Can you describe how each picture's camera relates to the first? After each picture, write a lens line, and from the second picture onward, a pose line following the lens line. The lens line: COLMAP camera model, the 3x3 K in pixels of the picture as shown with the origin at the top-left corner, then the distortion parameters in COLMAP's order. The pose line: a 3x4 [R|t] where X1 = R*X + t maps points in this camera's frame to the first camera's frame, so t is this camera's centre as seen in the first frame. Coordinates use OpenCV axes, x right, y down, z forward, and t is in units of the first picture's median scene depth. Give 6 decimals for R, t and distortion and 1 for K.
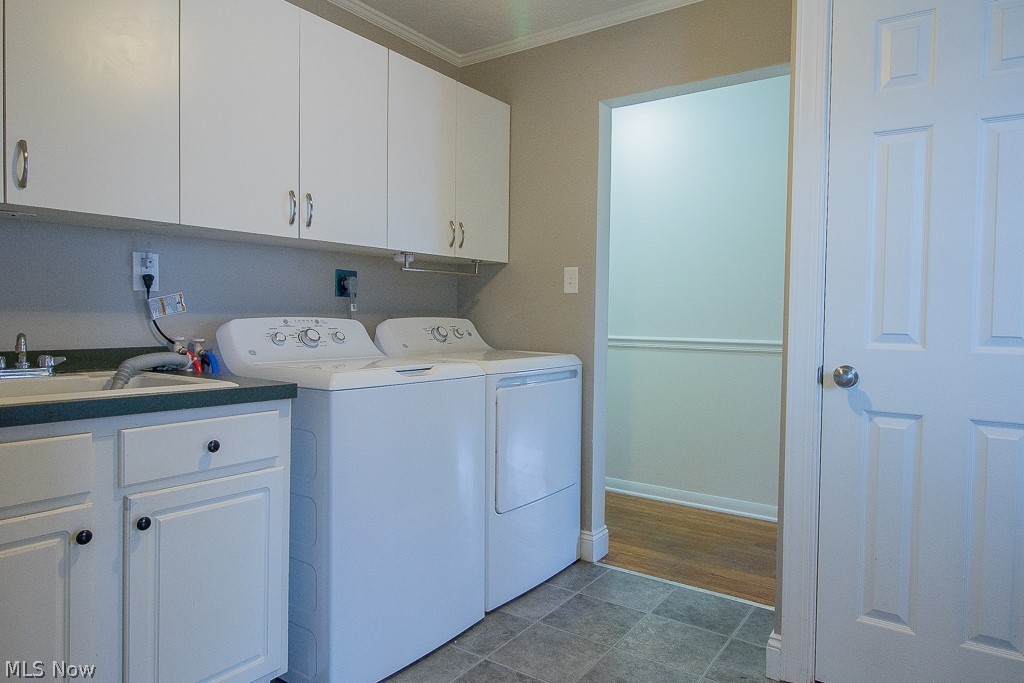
lens RADIAL K [[660.3, 0, 512.0], [0, 660.3, 341.5], [0, 0, 1]] dist [-0.001072, -0.000402]
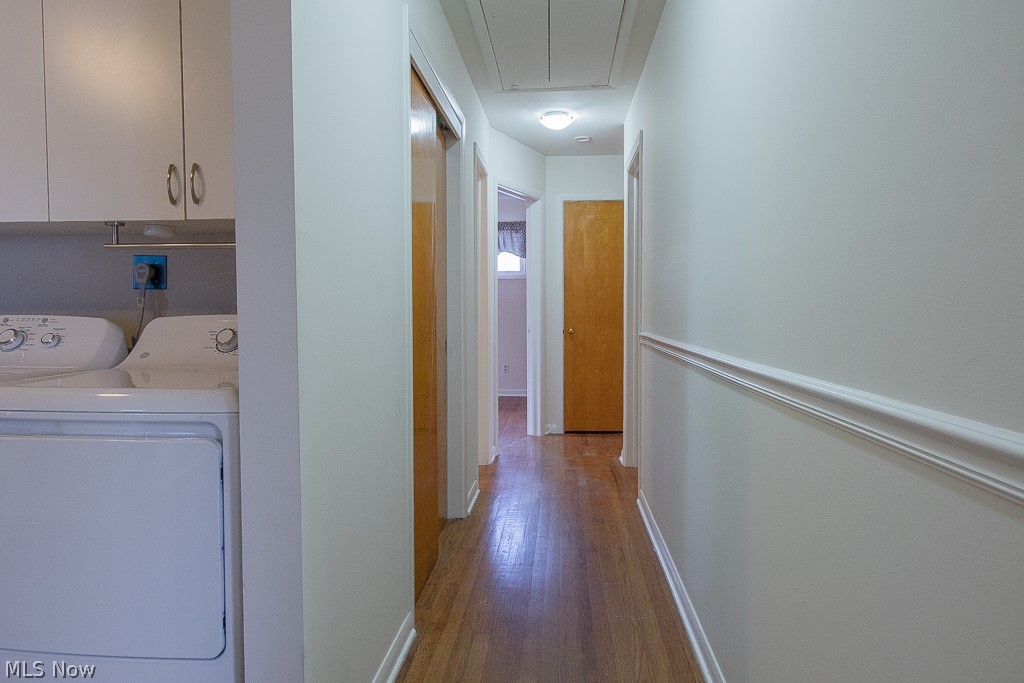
lens RADIAL K [[660.3, 0, 512.0], [0, 660.3, 341.5], [0, 0, 1]] dist [-0.001072, -0.000402]
pose [[0.519418, 0.034269, -0.853833, 0.691907], [-0.023415, 0.999391, 0.025867, -0.037719], [0.854199, 0.006557, 0.519904, 1.038541]]
